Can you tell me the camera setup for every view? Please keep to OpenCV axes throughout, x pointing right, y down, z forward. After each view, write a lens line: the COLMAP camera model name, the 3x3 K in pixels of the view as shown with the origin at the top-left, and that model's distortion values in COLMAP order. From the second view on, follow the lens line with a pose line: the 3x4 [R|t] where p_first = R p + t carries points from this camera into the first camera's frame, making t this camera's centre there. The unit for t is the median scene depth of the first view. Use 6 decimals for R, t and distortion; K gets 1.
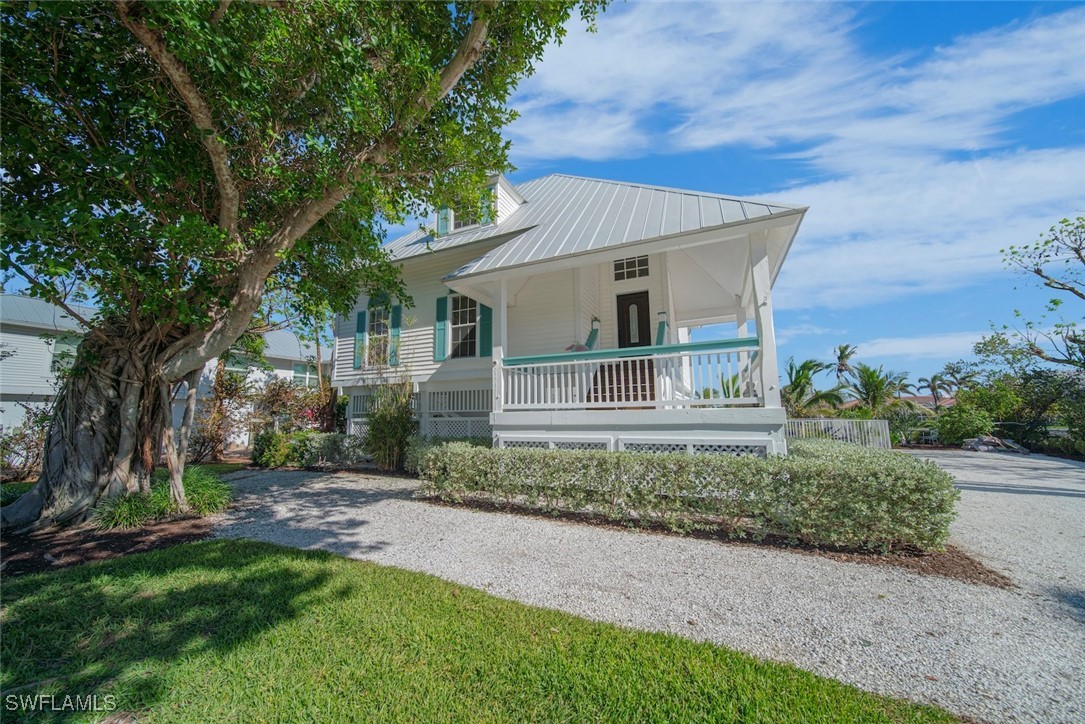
lens RADIAL K [[379.9, 0, 536.9], [0, 379.9, 368.9], [0, 0, 1]] dist [-0.001610, -0.000308]
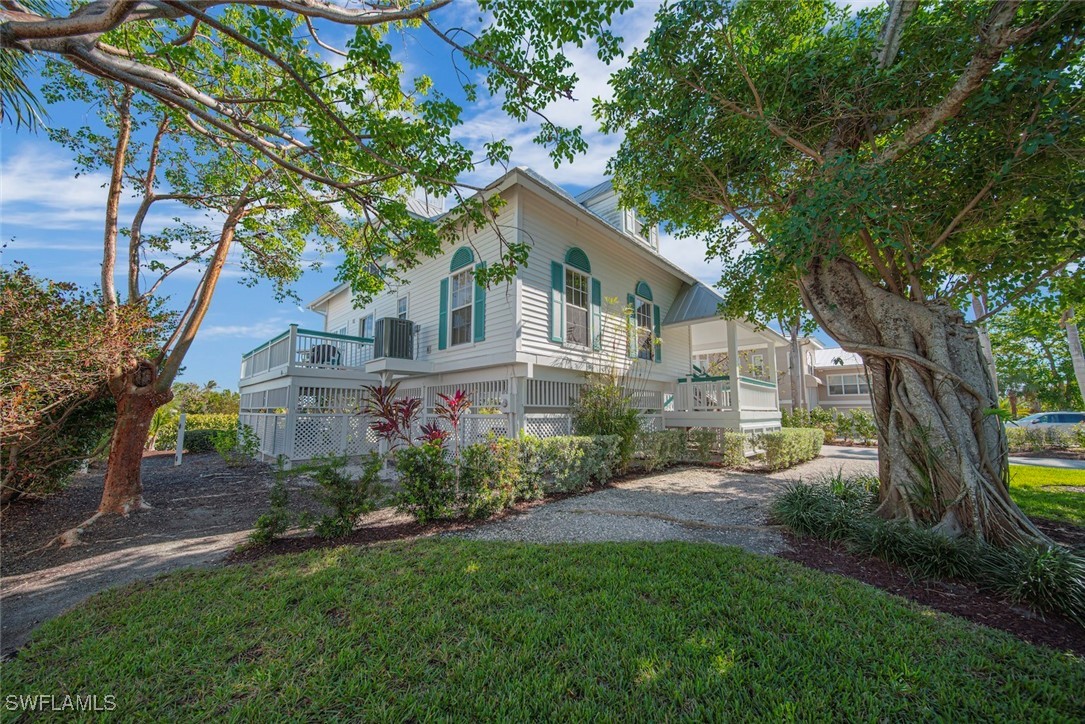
lens RADIAL K [[379.9, 0, 536.9], [0, 379.9, 368.9], [0, 0, 1]] dist [-0.001610, -0.000308]
pose [[0.330957, 0.117559, 0.936294, -1.187536], [-0.129808, 0.988449, -0.078224, 0.111610], [-0.934675, -0.095650, 0.342394, 0.831071]]
